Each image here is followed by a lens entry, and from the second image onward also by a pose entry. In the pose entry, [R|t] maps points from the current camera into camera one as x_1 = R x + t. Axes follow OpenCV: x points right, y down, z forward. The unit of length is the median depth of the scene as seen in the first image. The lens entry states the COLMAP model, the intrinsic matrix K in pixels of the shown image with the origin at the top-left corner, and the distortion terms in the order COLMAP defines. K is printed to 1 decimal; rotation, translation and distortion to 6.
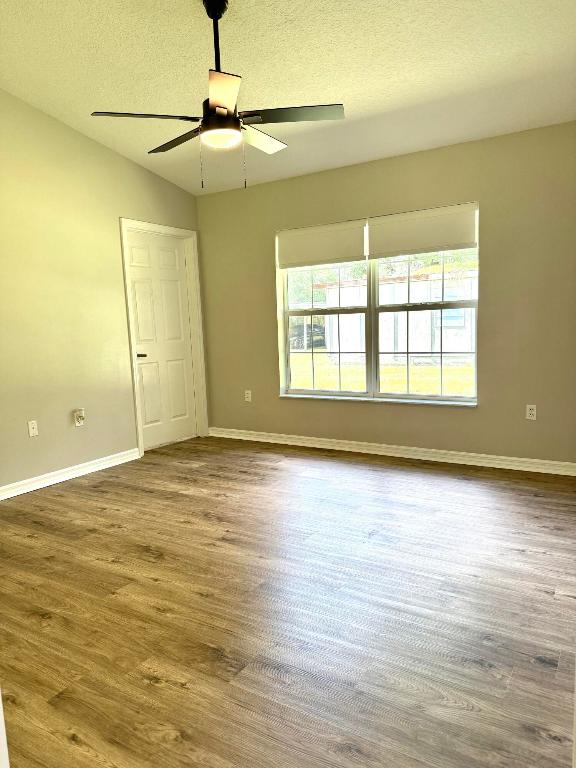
lens RADIAL K [[536.8, 0, 288.0], [0, 536.8, 384.0], [0, 0, 1]] dist [-0.000267, 0.000435]
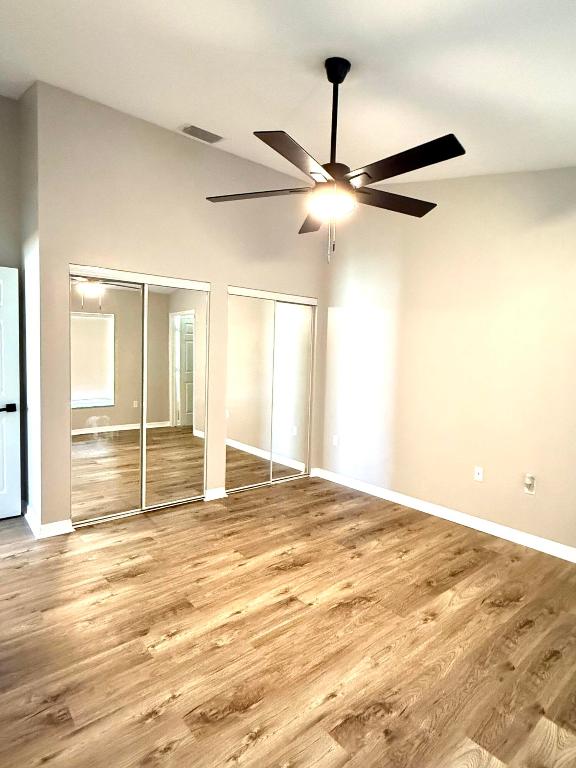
lens RADIAL K [[421.1, 0, 288.0], [0, 421.1, 384.0], [0, 0, 1]] dist [-0.004028, -0.000997]
pose [[-0.305551, 0.096406, -0.947283, 0.569392], [-0.124726, 0.982237, 0.140195, -0.218796], [0.943971, 0.160988, -0.288099, 1.068624]]
